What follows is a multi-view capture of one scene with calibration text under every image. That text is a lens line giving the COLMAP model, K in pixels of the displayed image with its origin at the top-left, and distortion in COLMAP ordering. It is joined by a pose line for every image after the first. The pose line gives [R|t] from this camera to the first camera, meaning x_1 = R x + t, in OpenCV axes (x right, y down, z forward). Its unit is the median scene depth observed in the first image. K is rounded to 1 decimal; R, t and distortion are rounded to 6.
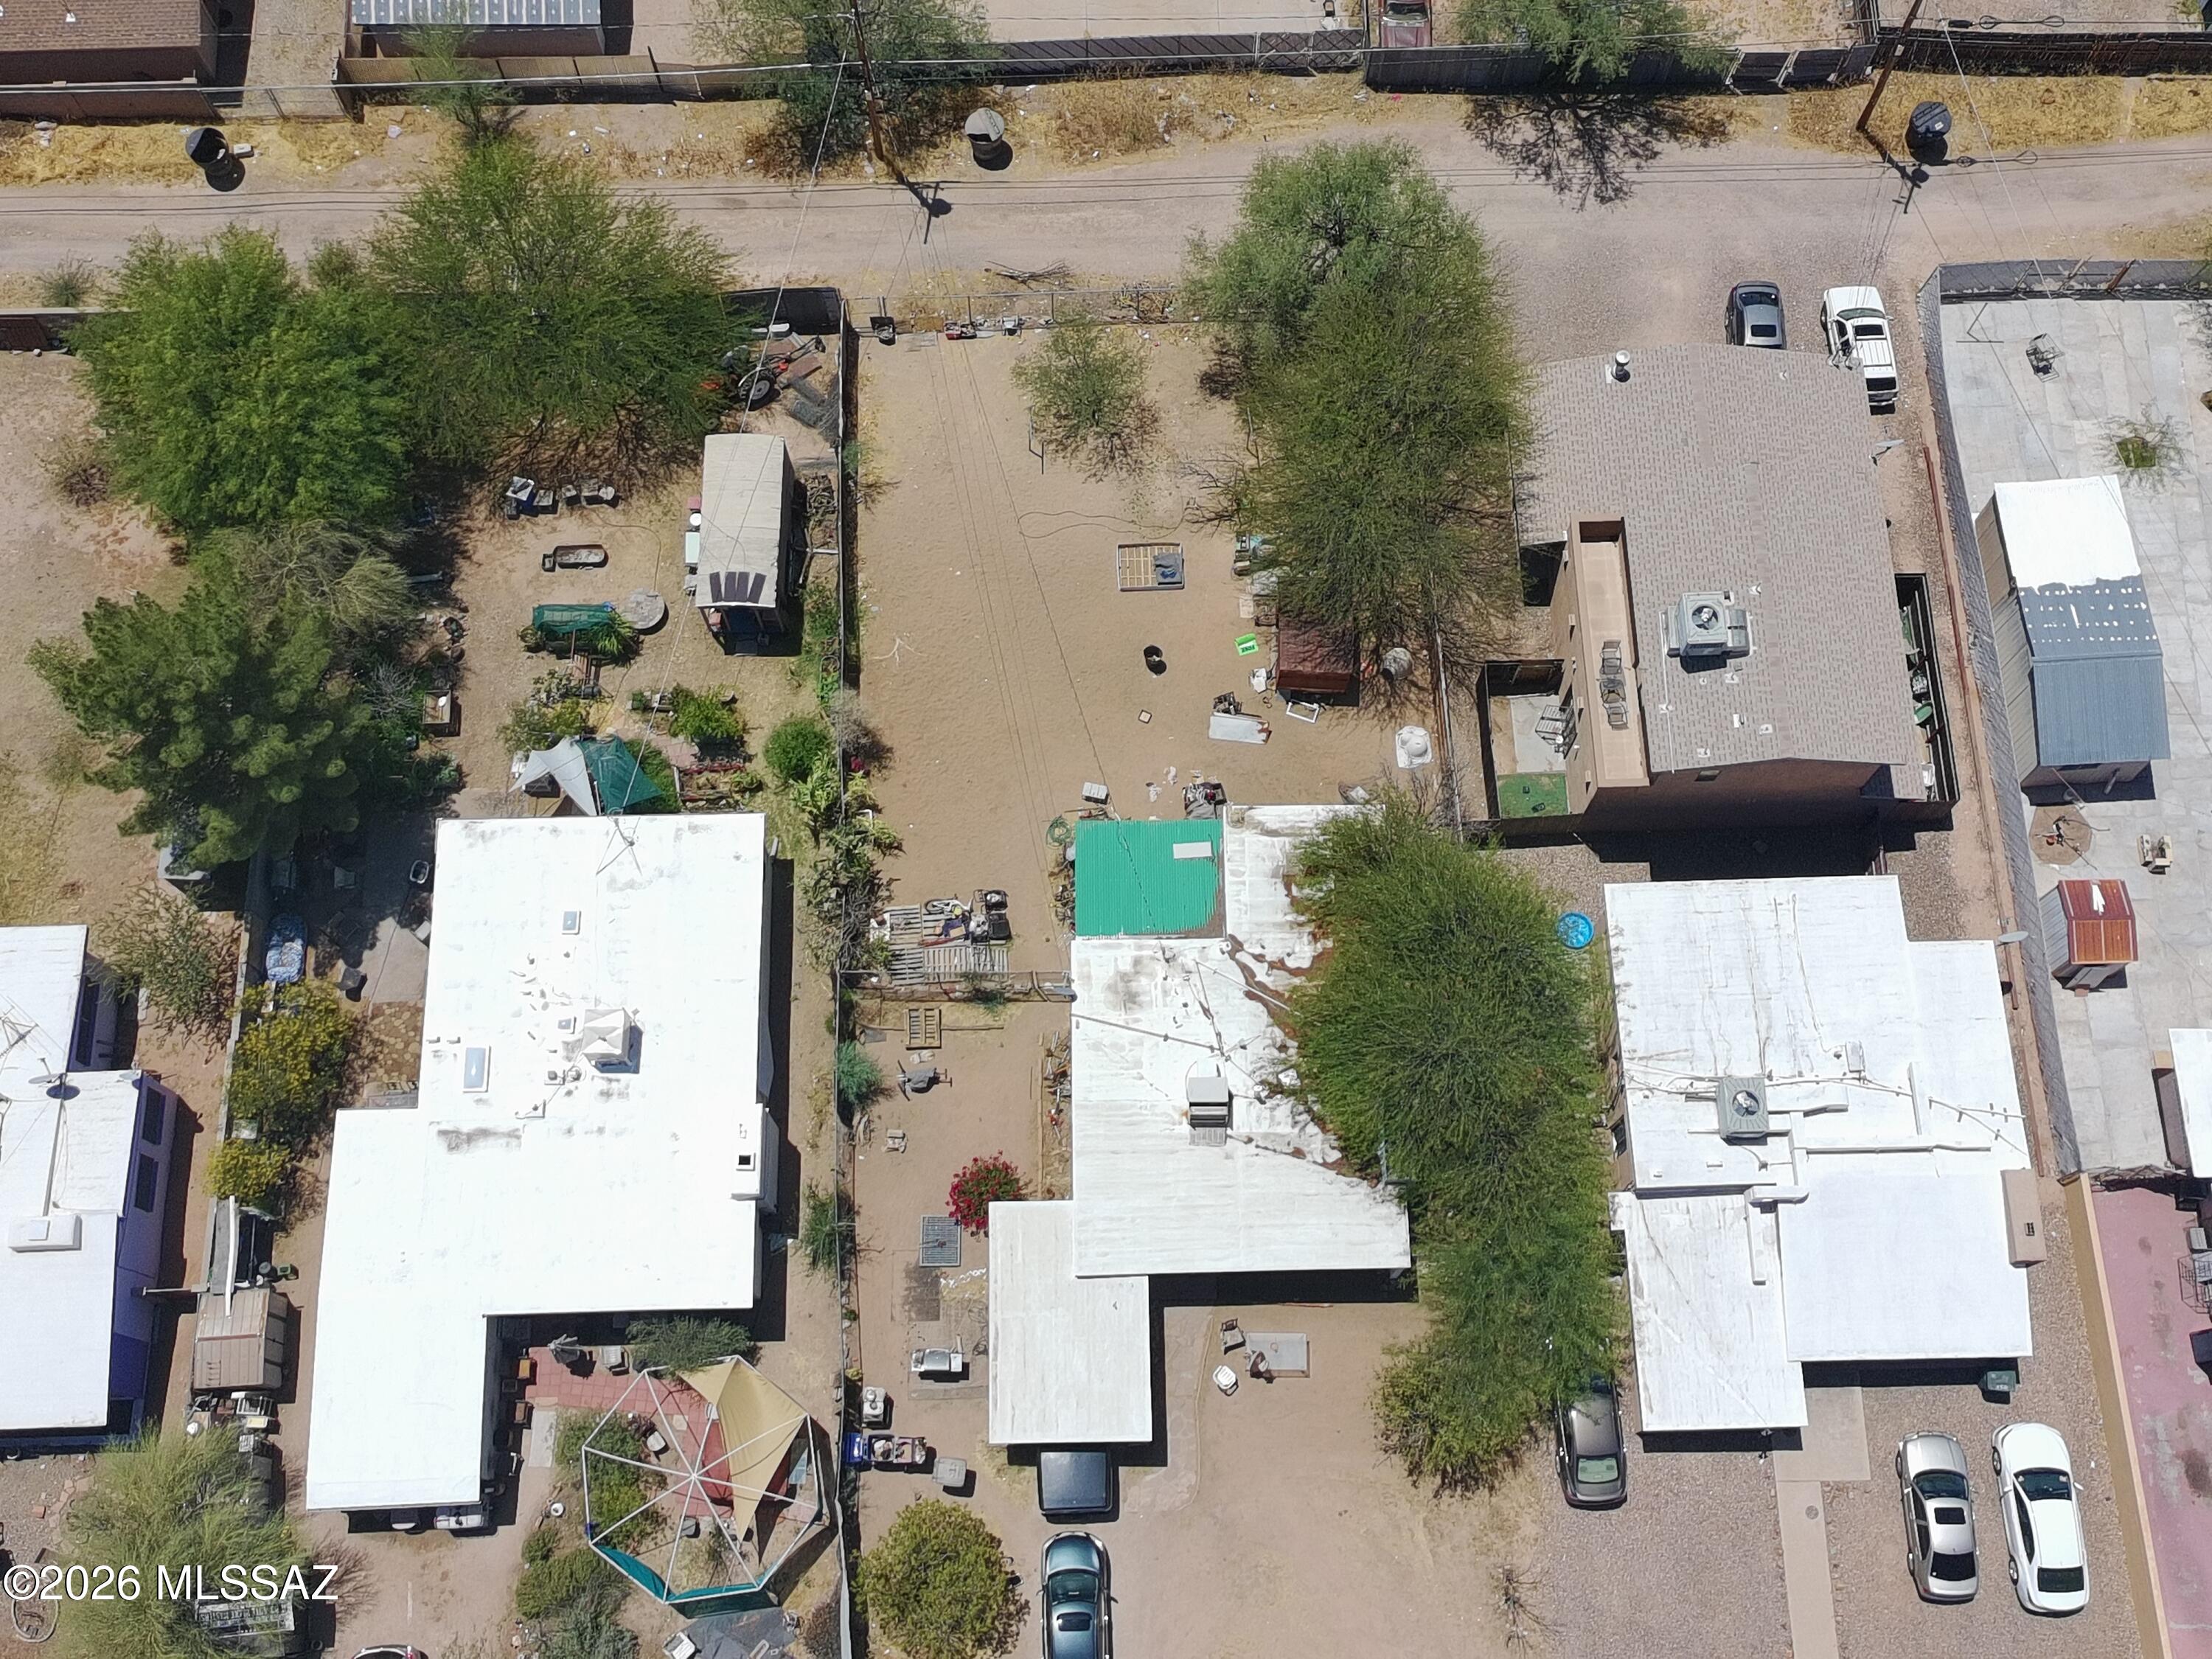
lens RADIAL K [[2393.6, 0, 1141.9], [0, 2393.6, 824.6], [0, 0, 1]] dist [0.049147, 0.000000]
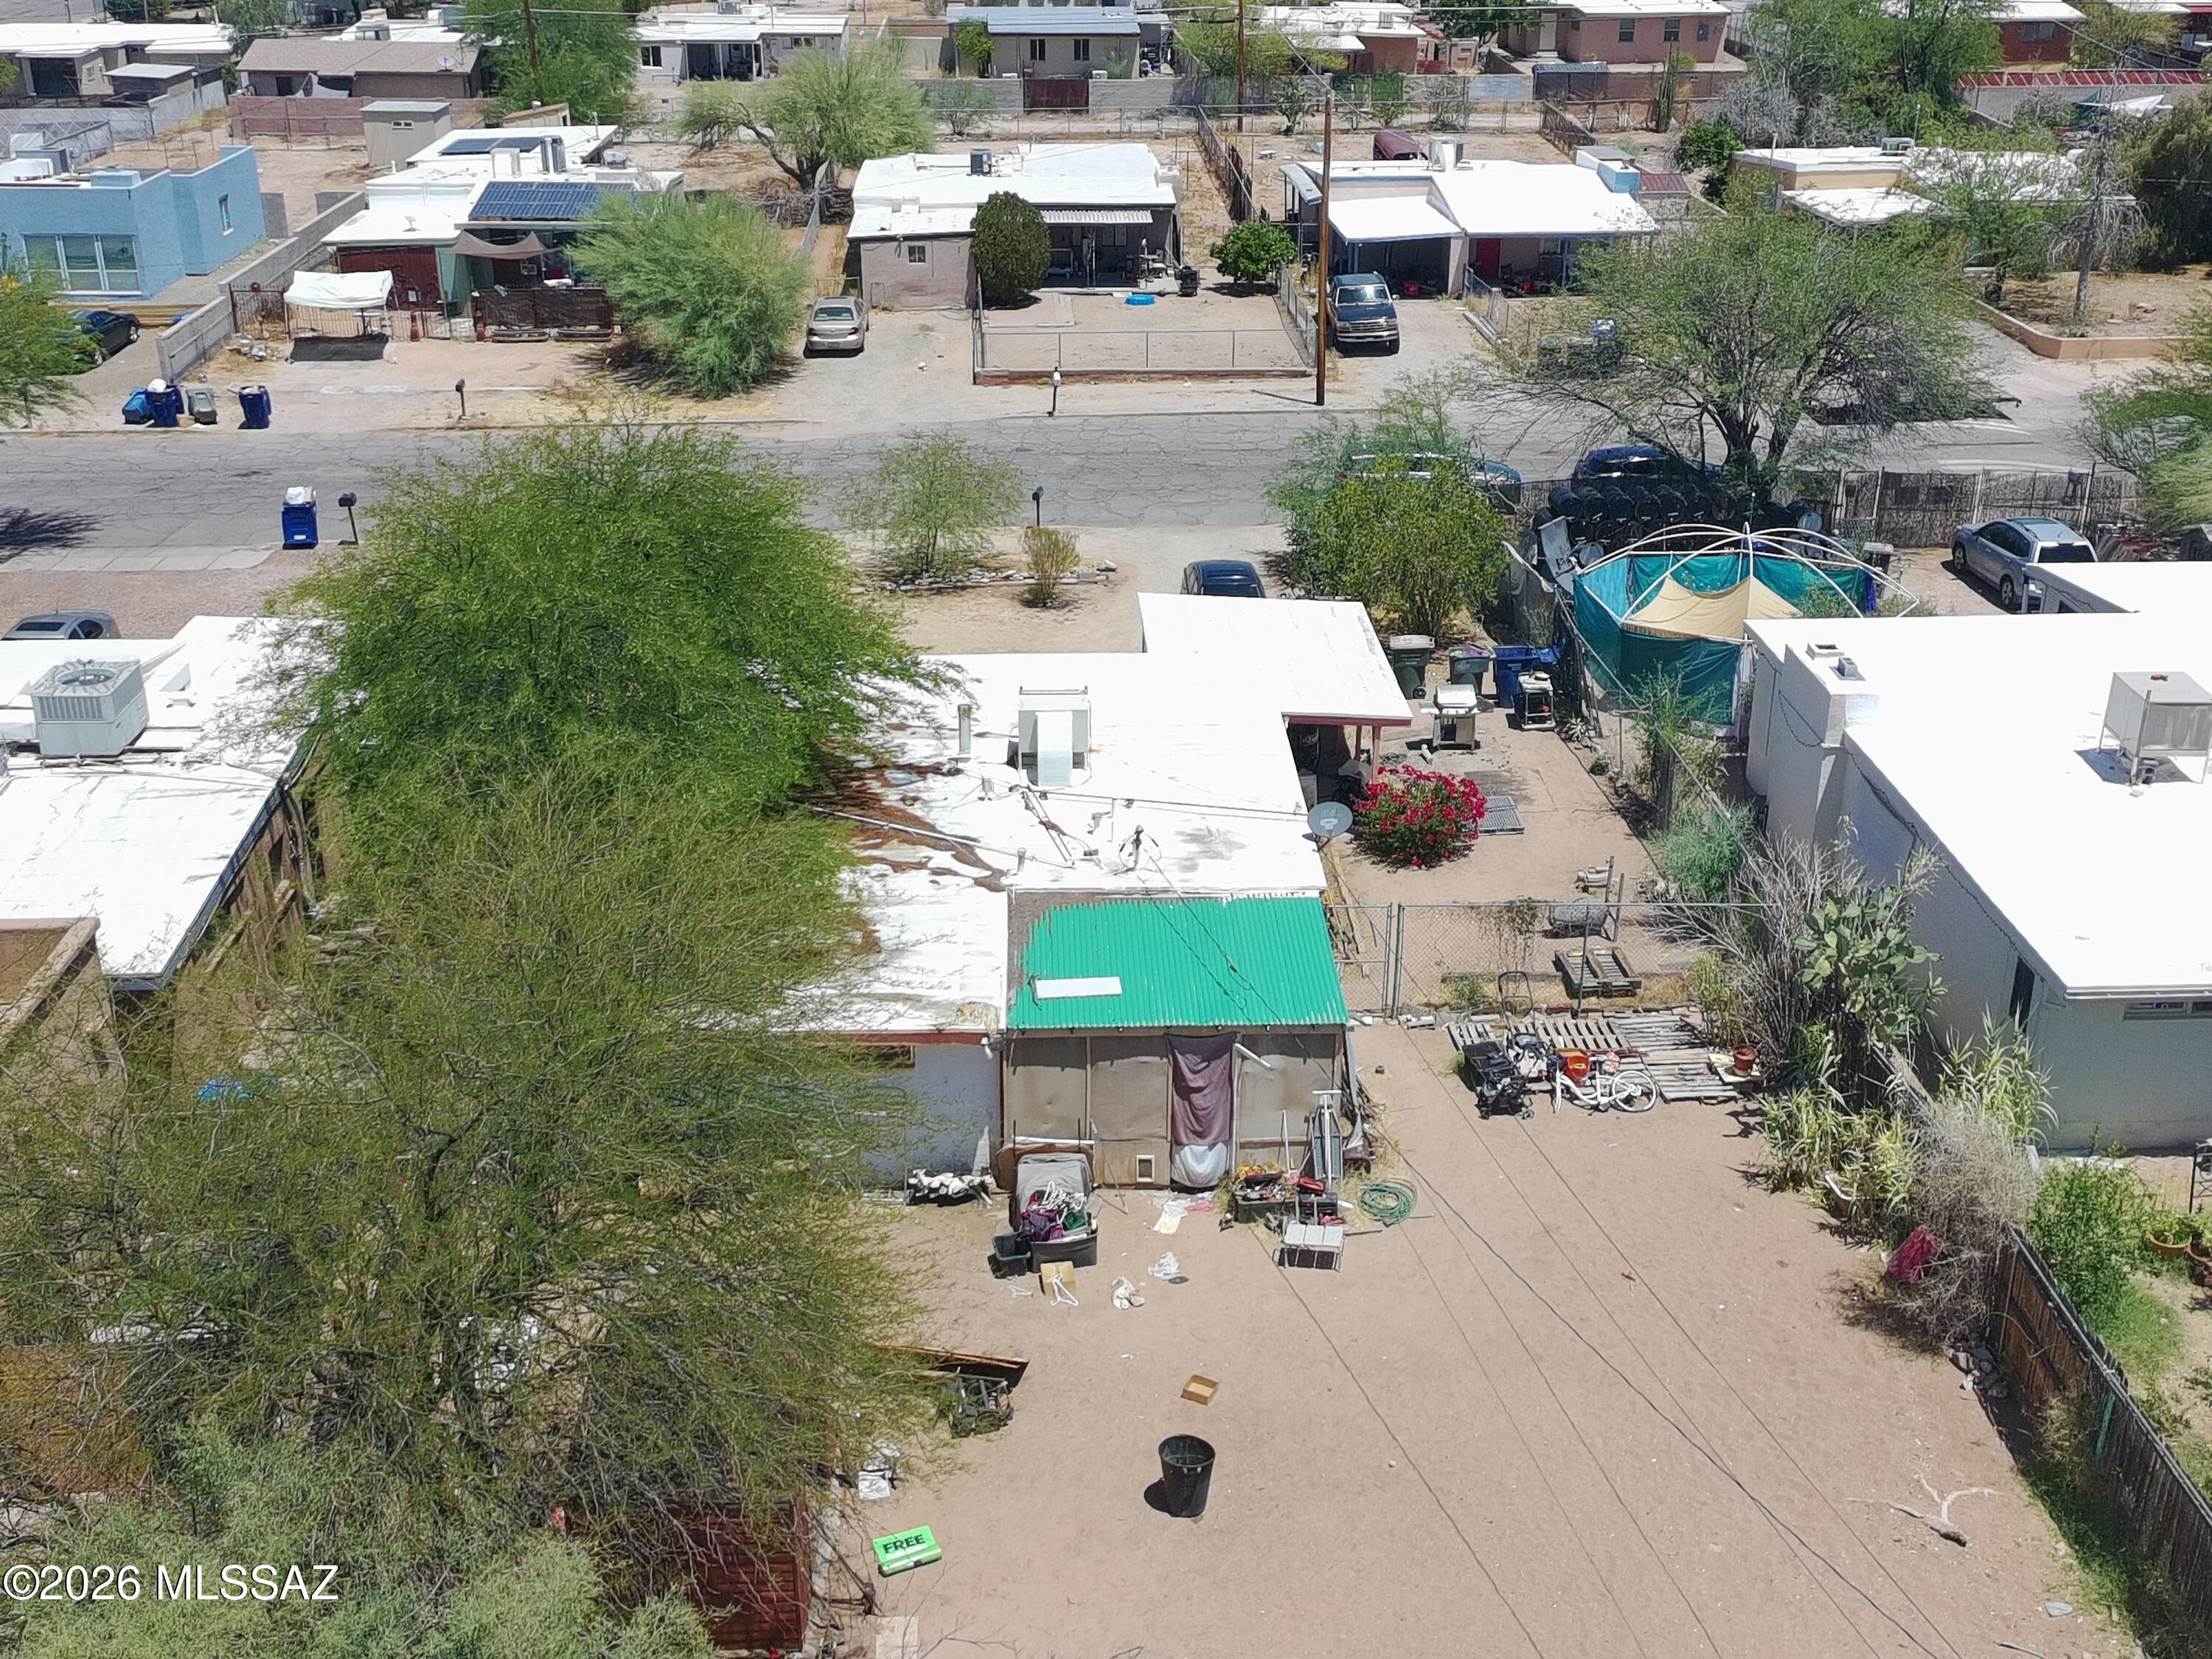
lens RADIAL K [[2393.6, 0, 1141.8], [0, 2393.6, 828.4], [0, 0, 1]] dist [0.049147, 0.000000]
pose [[-0.999459, -0.003947, -0.032646, 0.024351], [-0.032210, -0.082399, 0.996079, -0.438069], [-0.006622, 0.996592, 0.082228, 0.954014]]
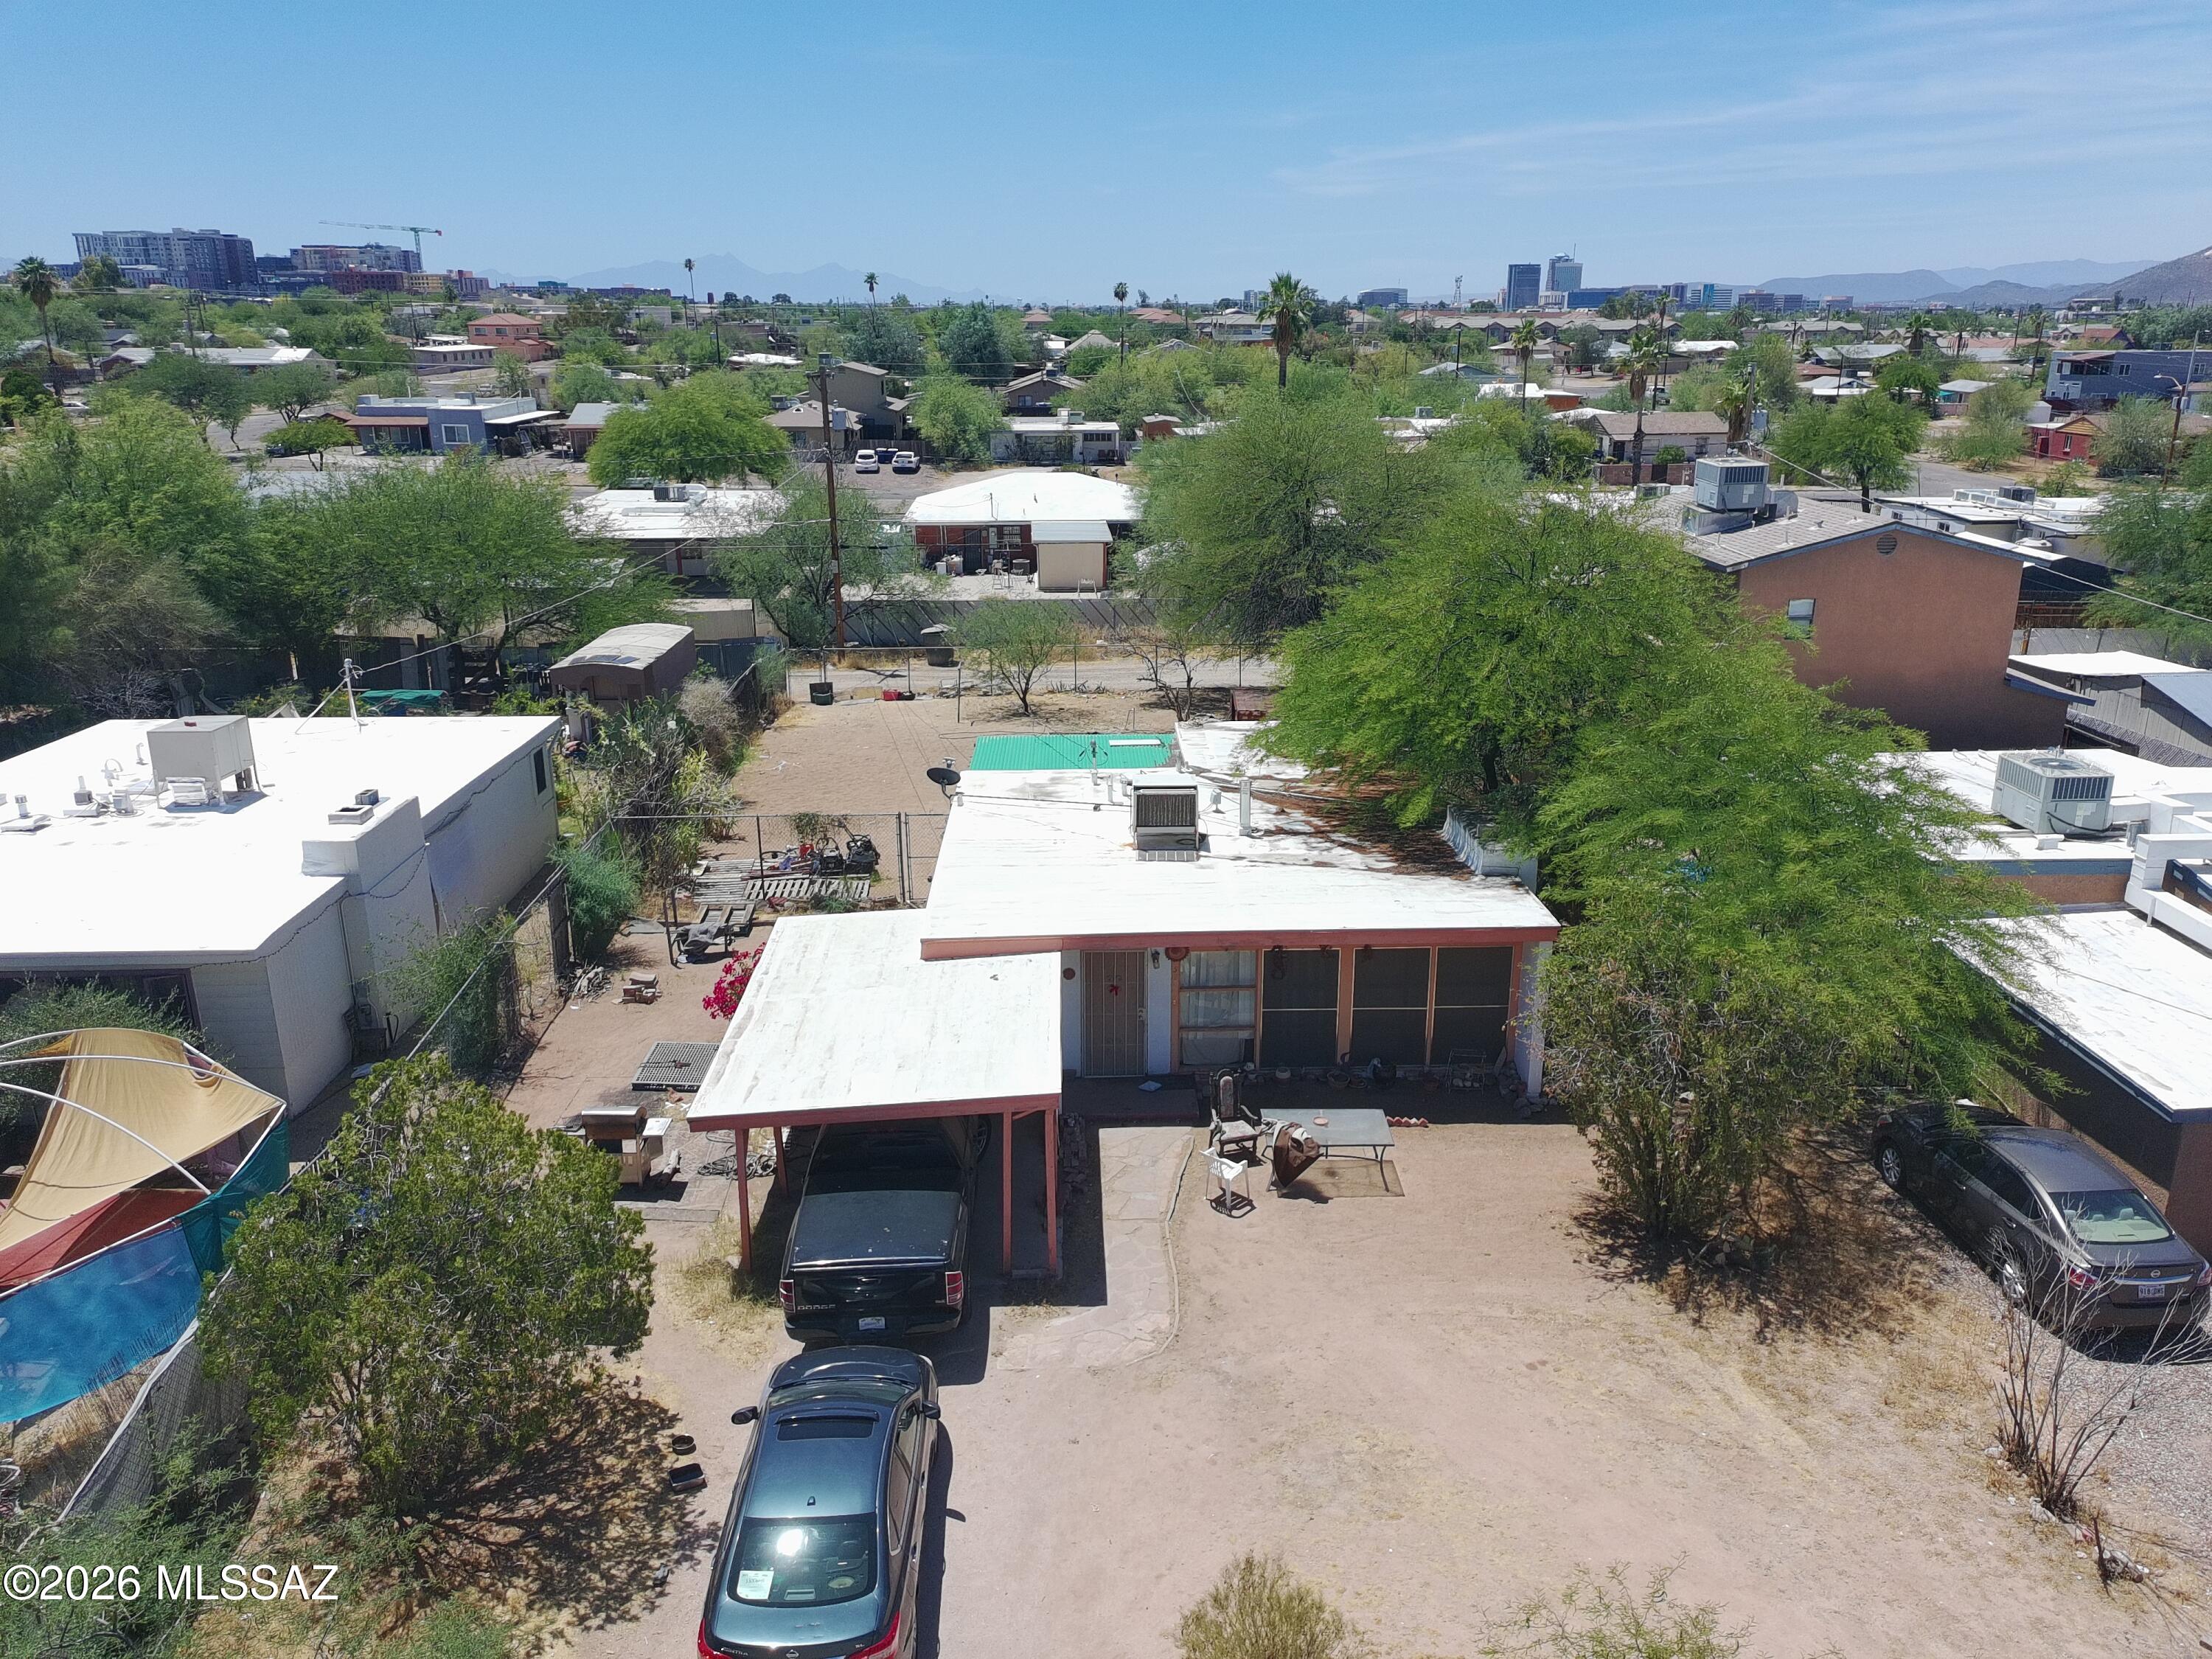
lens RADIAL K [[1632.0, 0, 1131.2], [0, 1632.0, 836.8], [0, 0, 1]] dist [0.065804, -0.065289]
pose [[0.999753, -0.017008, 0.014305, 0.012630], [0.021581, 0.589318, -0.807613, 0.442715], [0.005305, 0.807722, 0.589539, 0.742827]]
